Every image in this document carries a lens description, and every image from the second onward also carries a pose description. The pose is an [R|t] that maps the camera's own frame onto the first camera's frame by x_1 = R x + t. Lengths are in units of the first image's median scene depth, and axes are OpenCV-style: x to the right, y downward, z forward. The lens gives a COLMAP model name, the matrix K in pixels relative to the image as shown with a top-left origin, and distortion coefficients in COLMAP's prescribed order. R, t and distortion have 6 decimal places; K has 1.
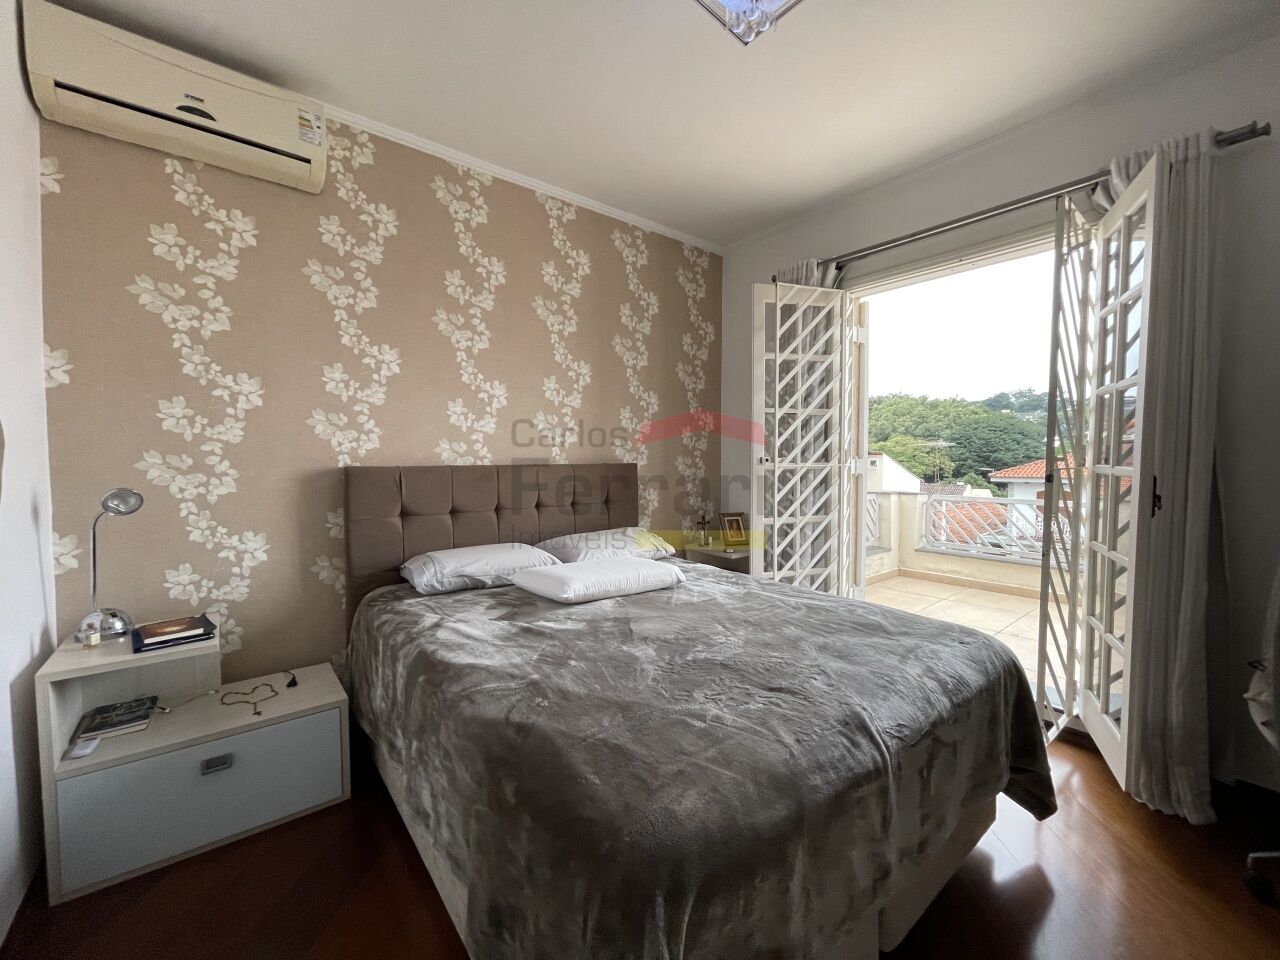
lens RADIAL K [[517.3, 0, 644.9], [0, 517.3, 481.4], [0, 0, 1]] dist [-0.005745, 0.002216]
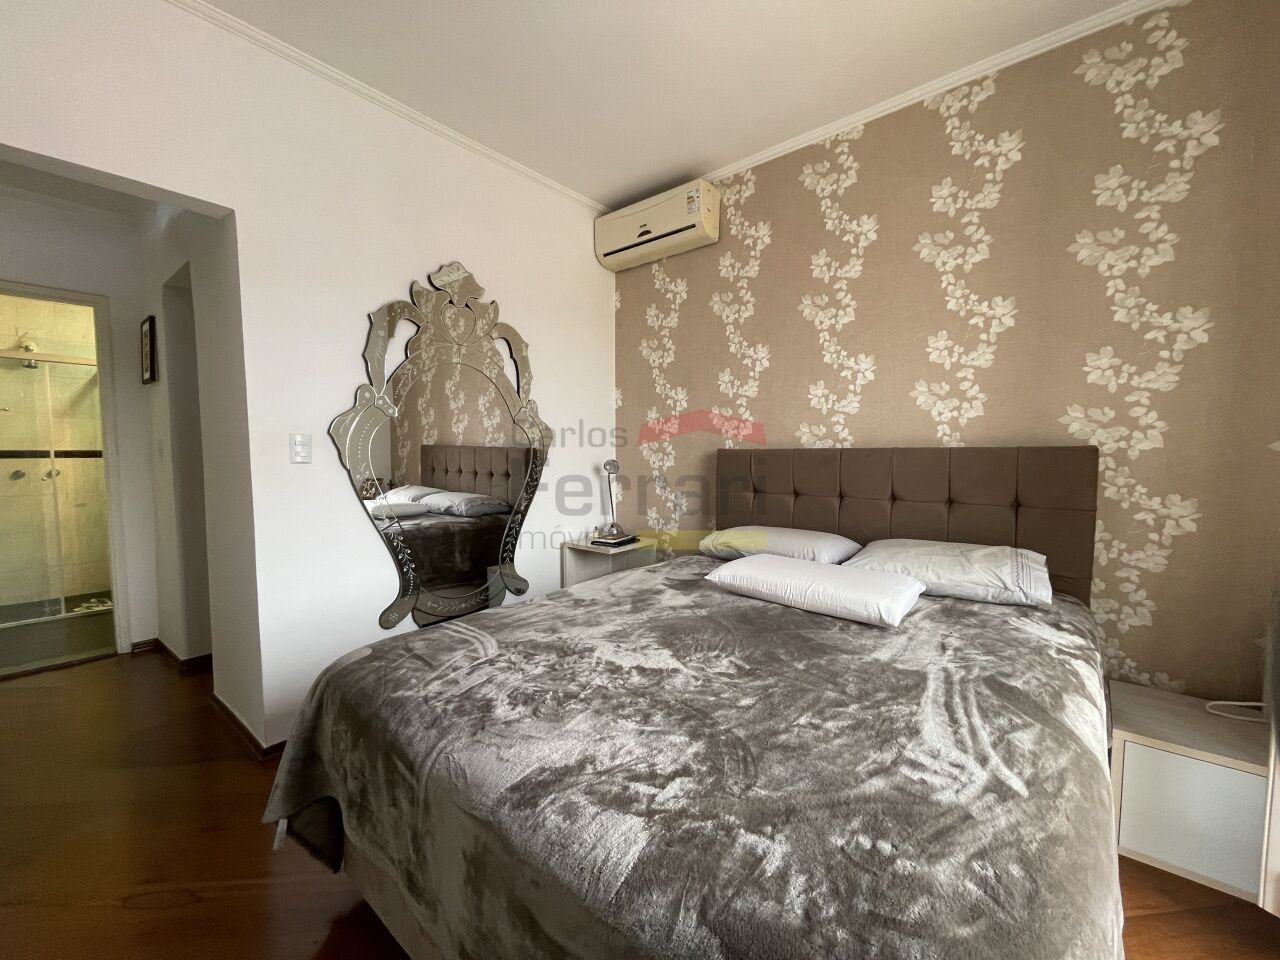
lens RADIAL K [[517.3, 0, 639.9], [0, 517.3, 478.1], [0, 0, 1]] dist [-0.005745, 0.002216]
pose [[0.188611, 0.045746, -0.980986, 0.539852], [-0.049679, 0.998080, 0.036992, 0.004778], [0.980794, 0.041758, 0.190522, 0.482067]]
